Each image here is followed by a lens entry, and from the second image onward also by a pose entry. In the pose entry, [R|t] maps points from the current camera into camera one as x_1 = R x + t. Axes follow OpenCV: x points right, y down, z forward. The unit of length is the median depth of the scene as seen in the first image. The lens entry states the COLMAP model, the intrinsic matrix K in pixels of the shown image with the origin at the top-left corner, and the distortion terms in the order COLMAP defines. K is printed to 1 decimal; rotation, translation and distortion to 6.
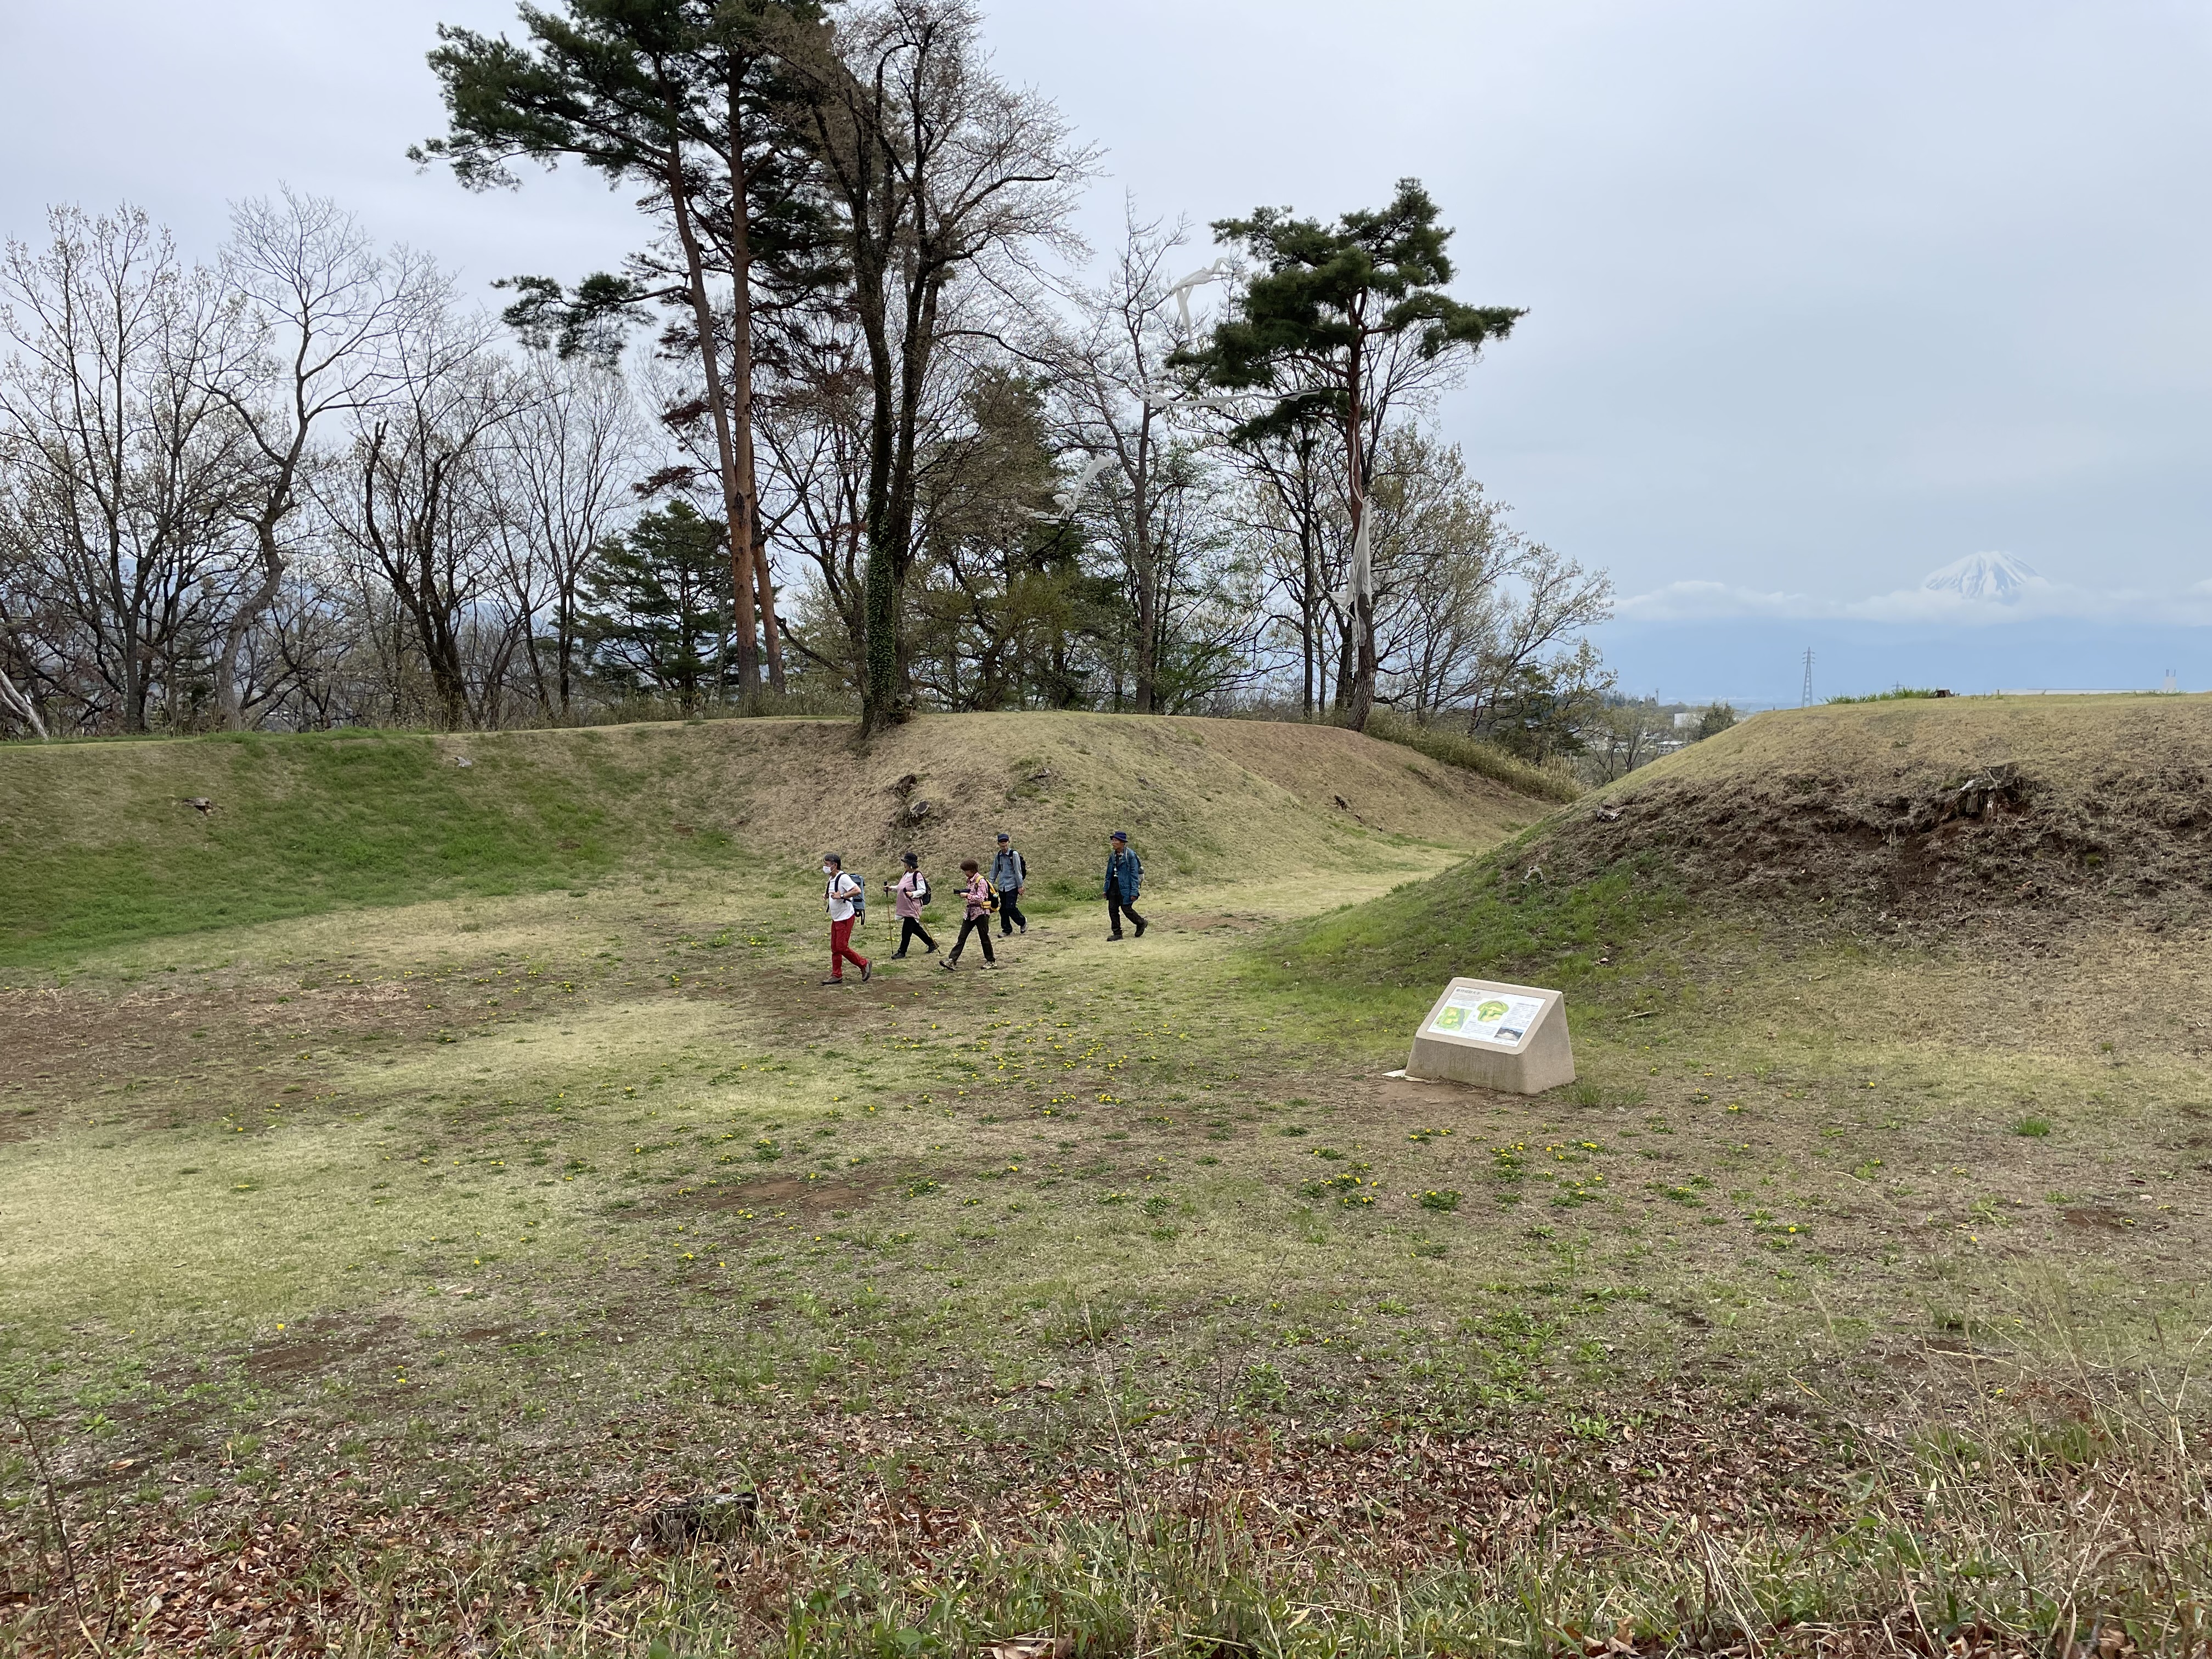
lens RADIAL K [[1675.1, 0, 1102.5], [0, 1675.1, 817.5], [0, 0, 1]] dist [0.044057, -0.054219]
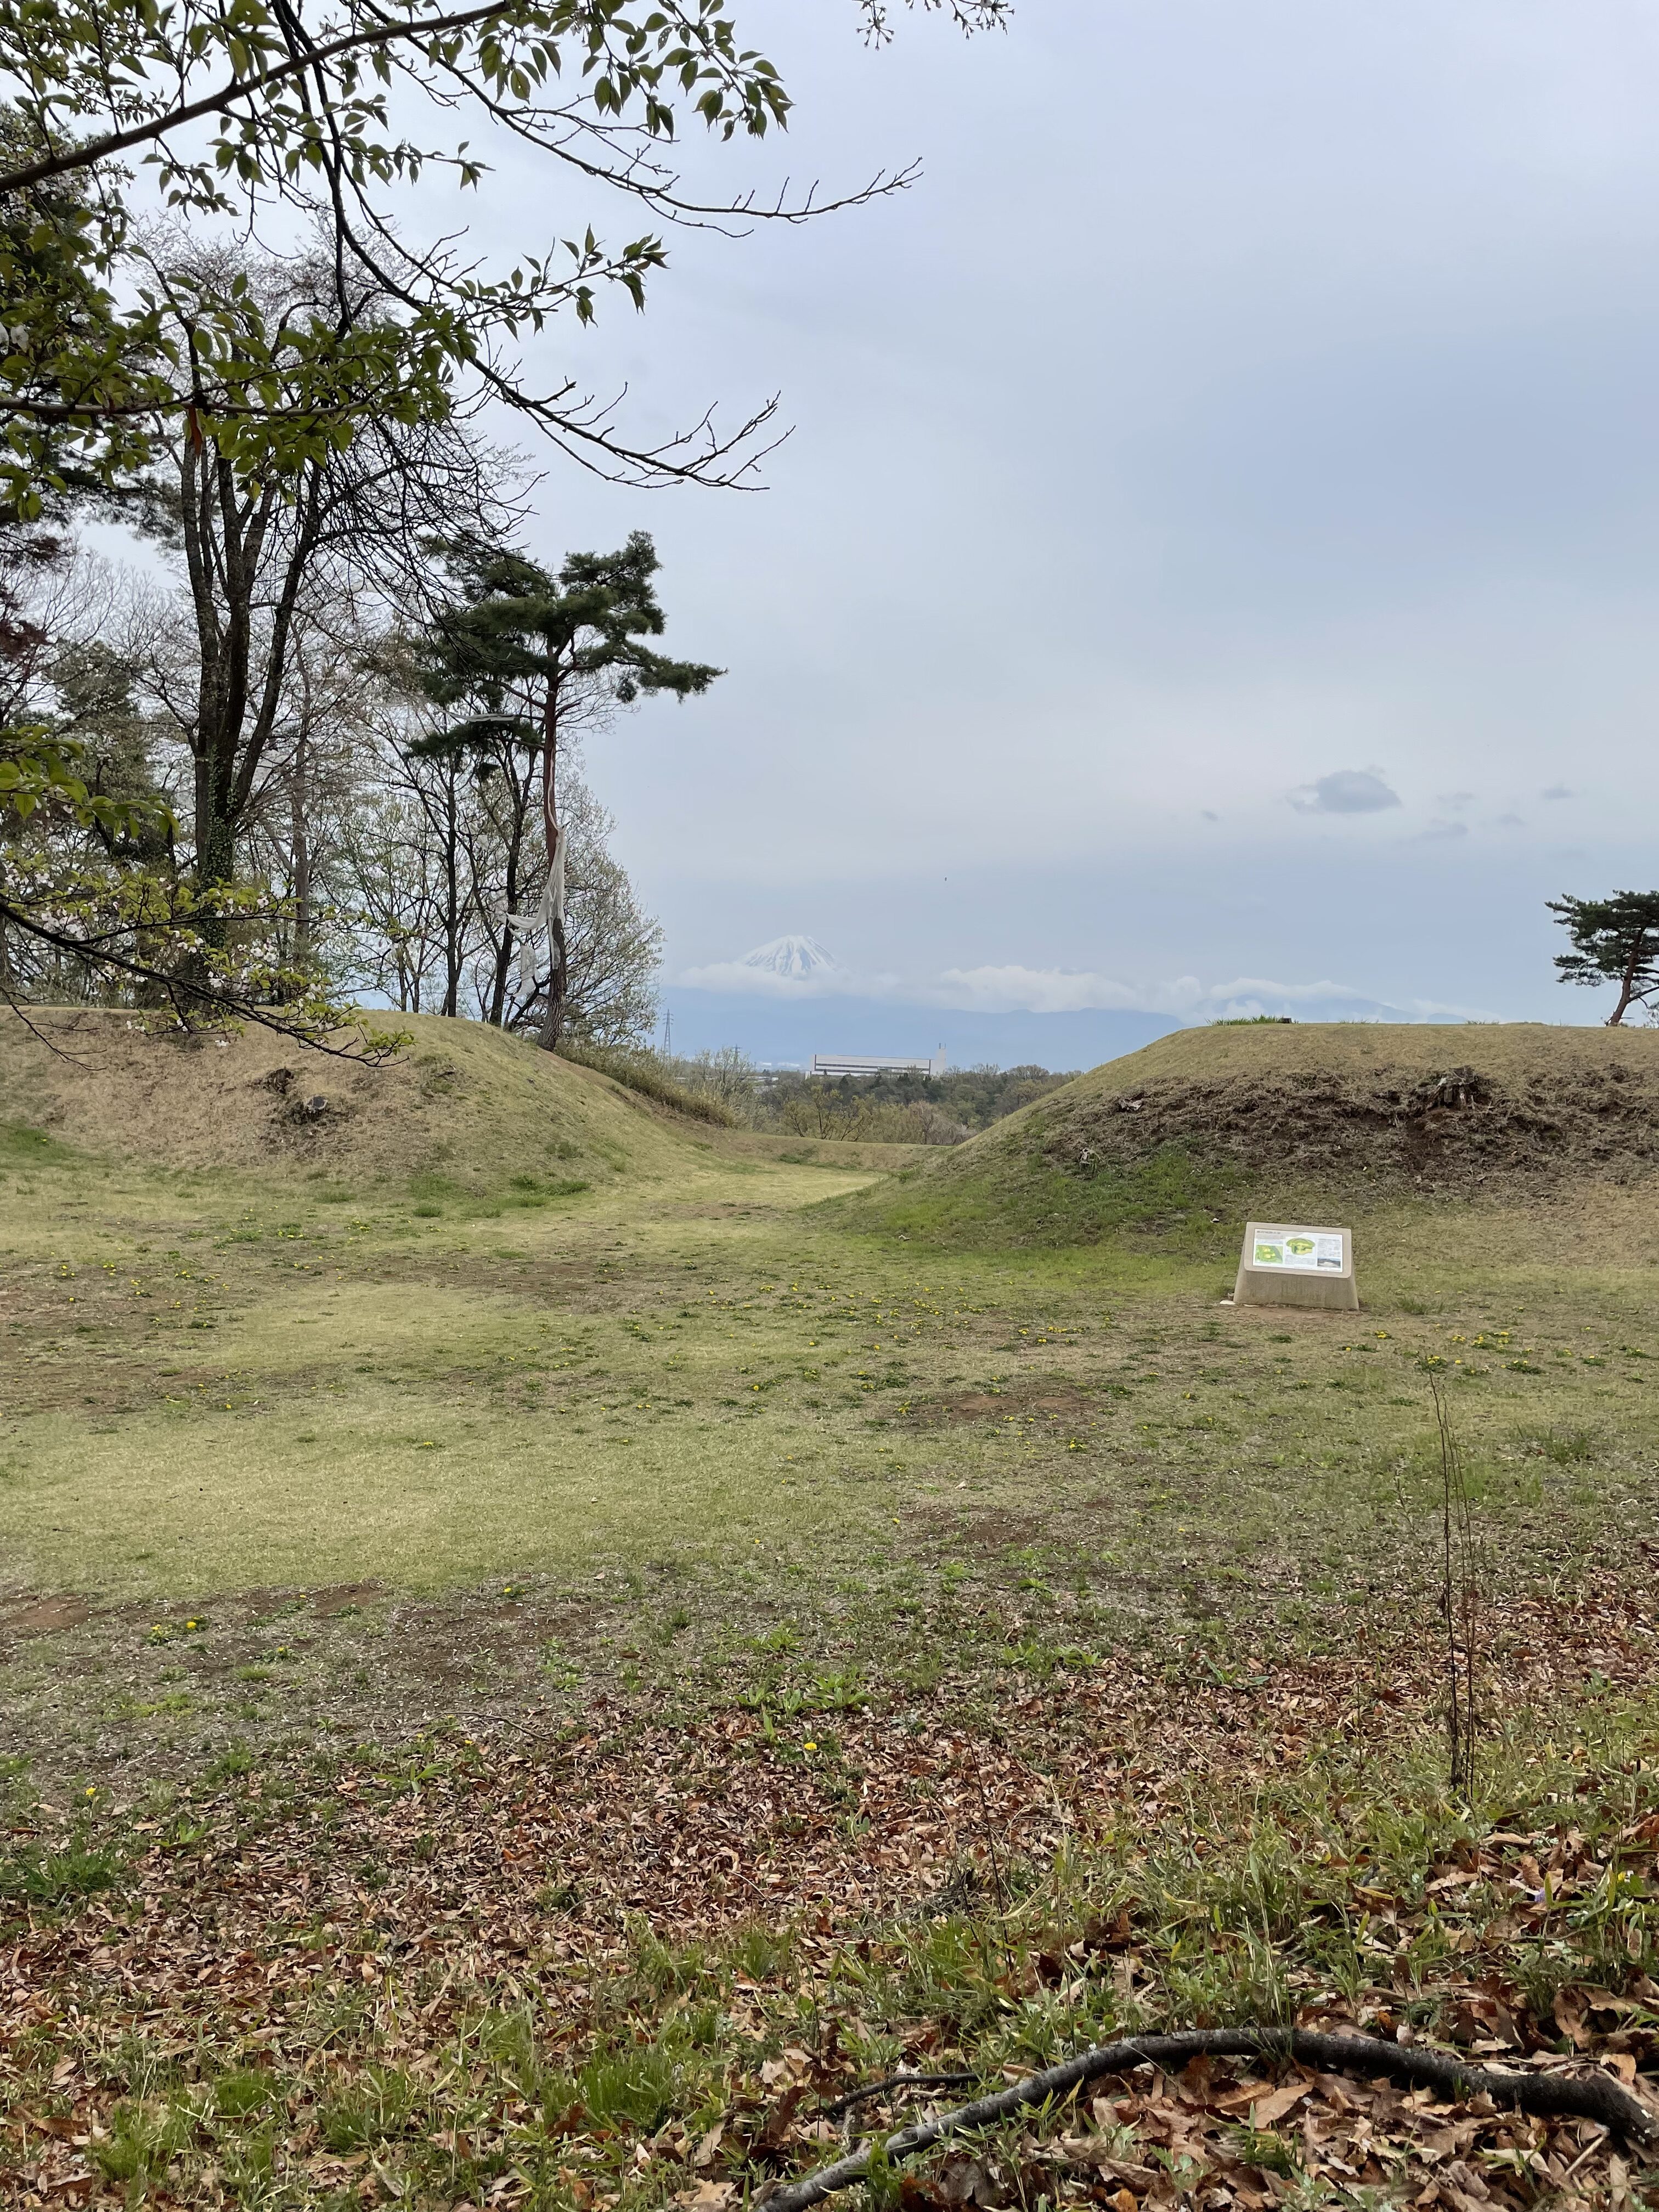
lens RADIAL K [[1675.1, 0, 818.2], [0, 1675.1, 1083.7], [0, 0, 1]] dist [0.044057, -0.054219]
pose [[0.877571, 0.028409, 0.478604, -0.411646], [-0.004718, 0.998706, -0.050631, 0.038905], [-0.479423, 0.042174, 0.876570, 0.065688]]
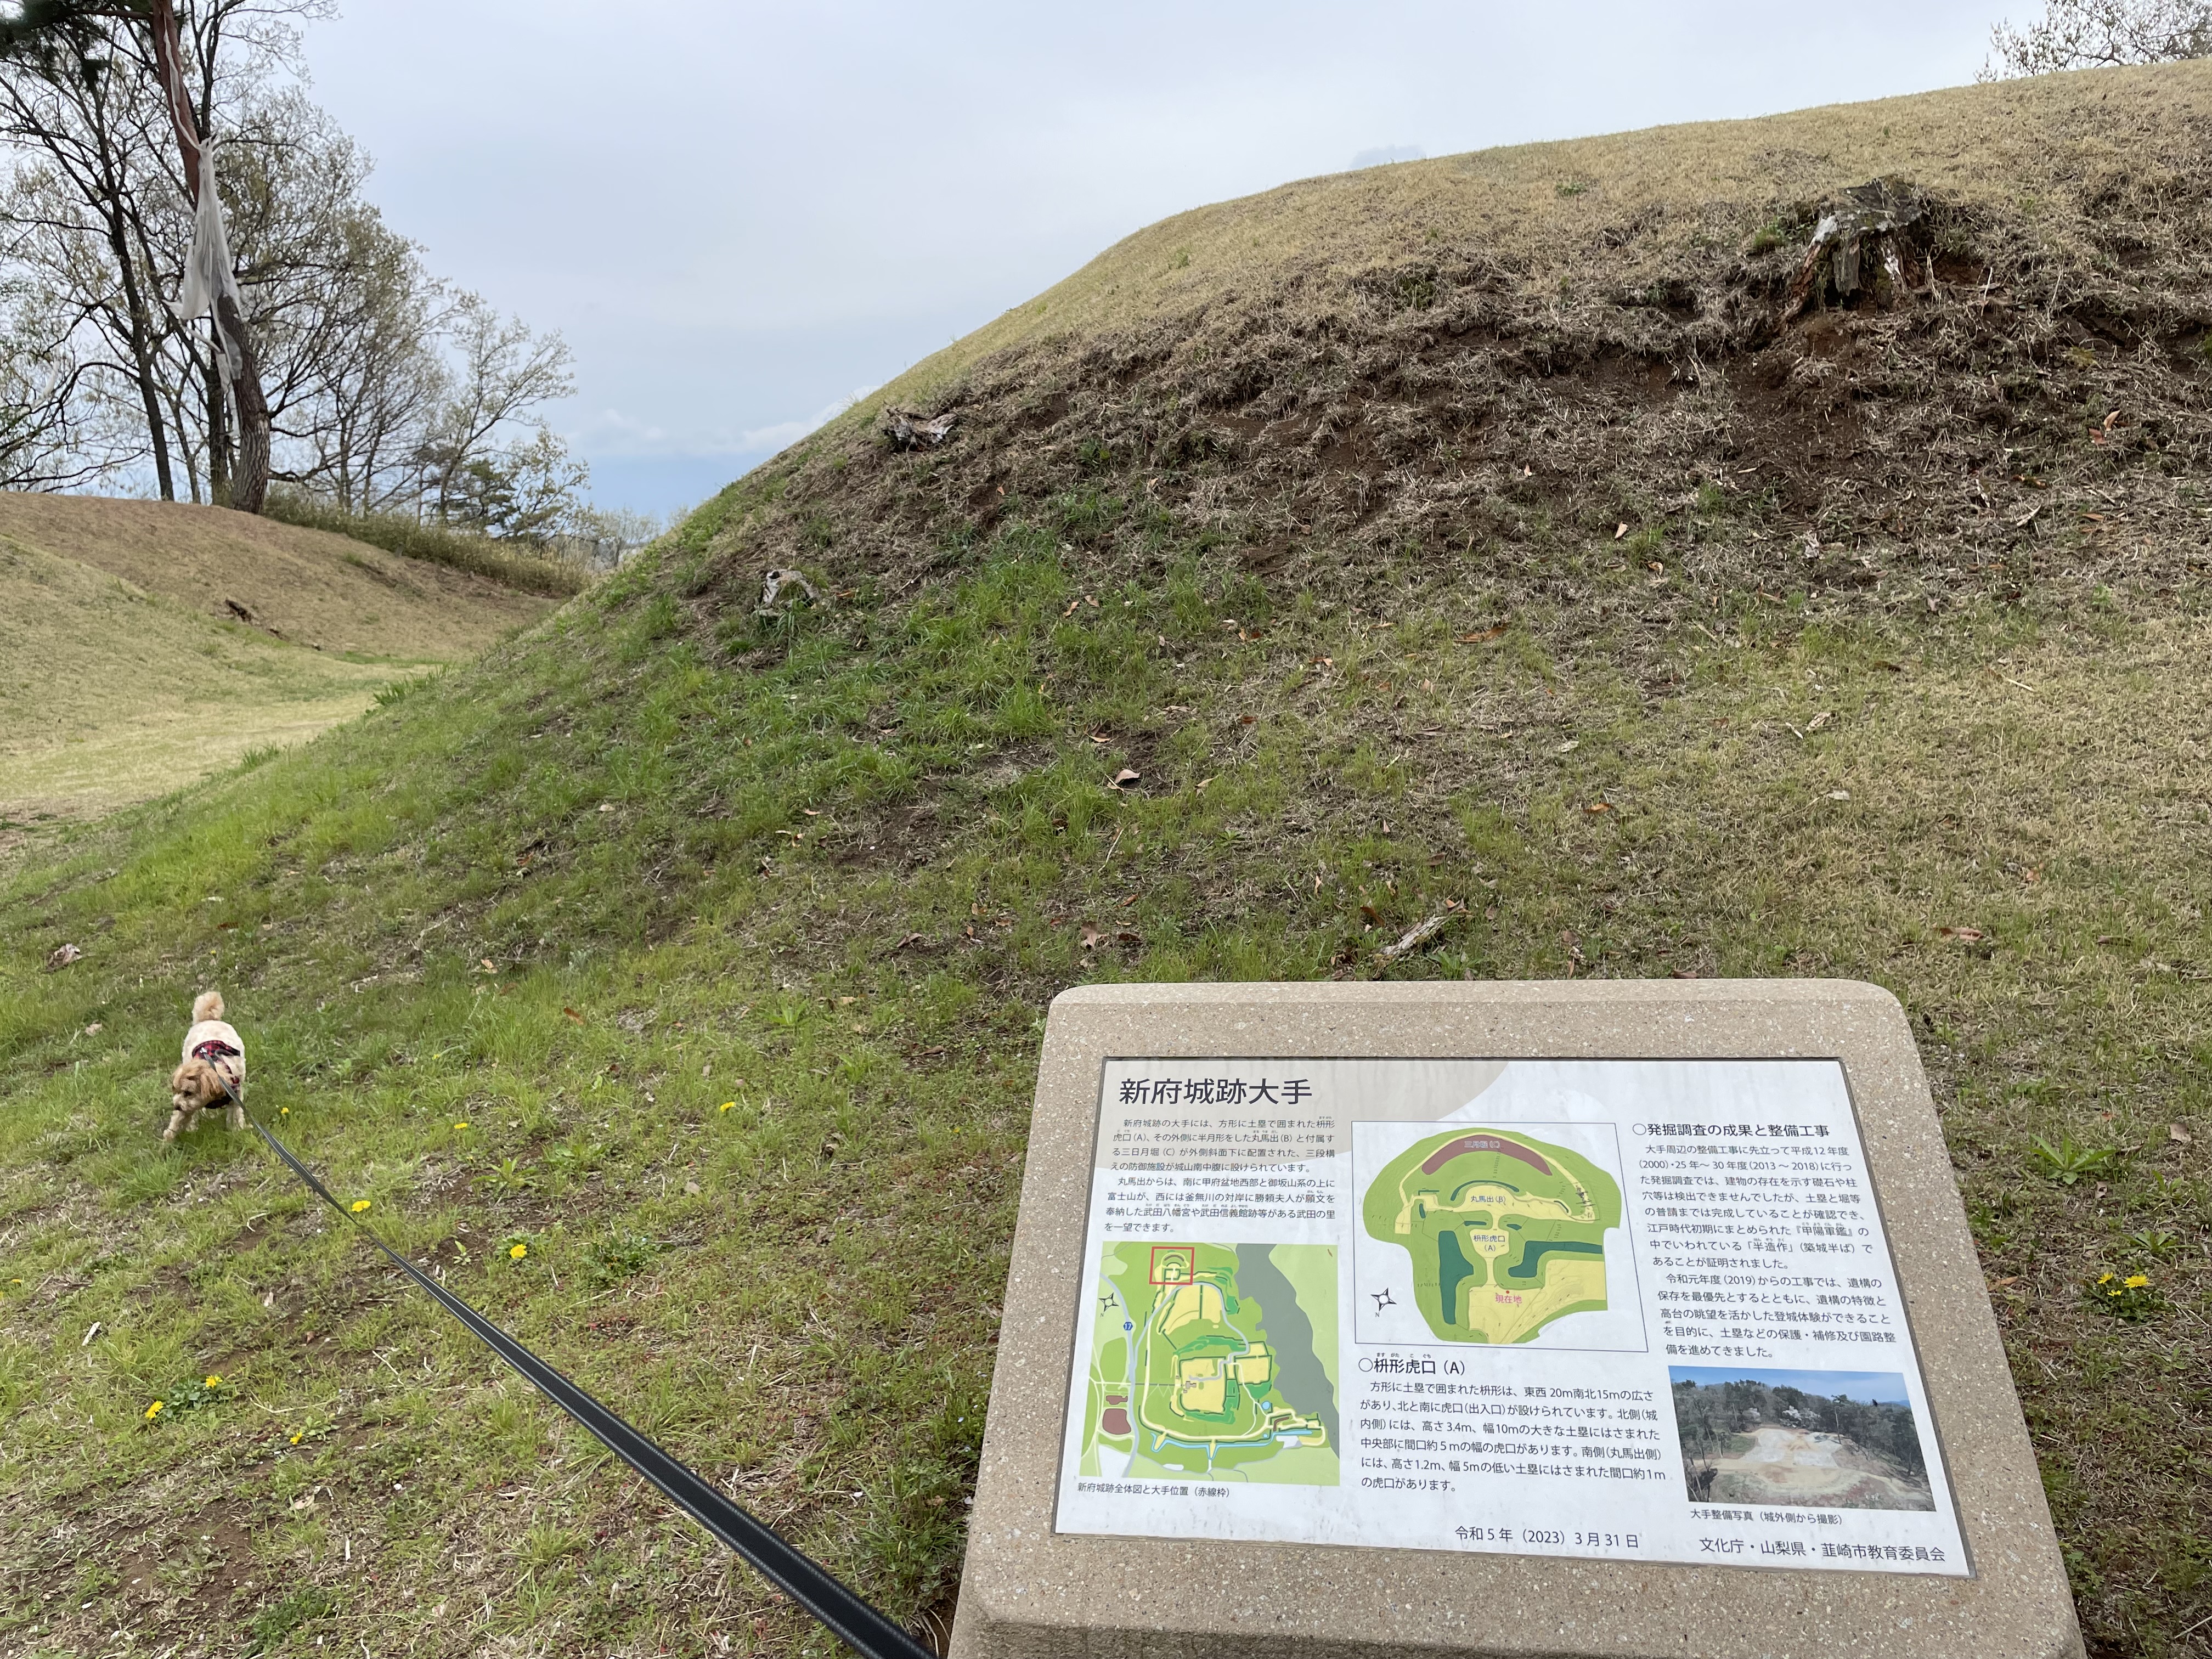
lens RADIAL K [[1675.1, 0, 1100.9], [0, 1675.1, 816.0], [0, 0, 1]] dist [0.044057, -0.054219]
pose [[0.818538, -0.159829, 0.551770, 0.087405], [0.108841, 0.986267, 0.124225, 0.039890], [-0.564047, -0.041628, 0.824693, 0.574039]]
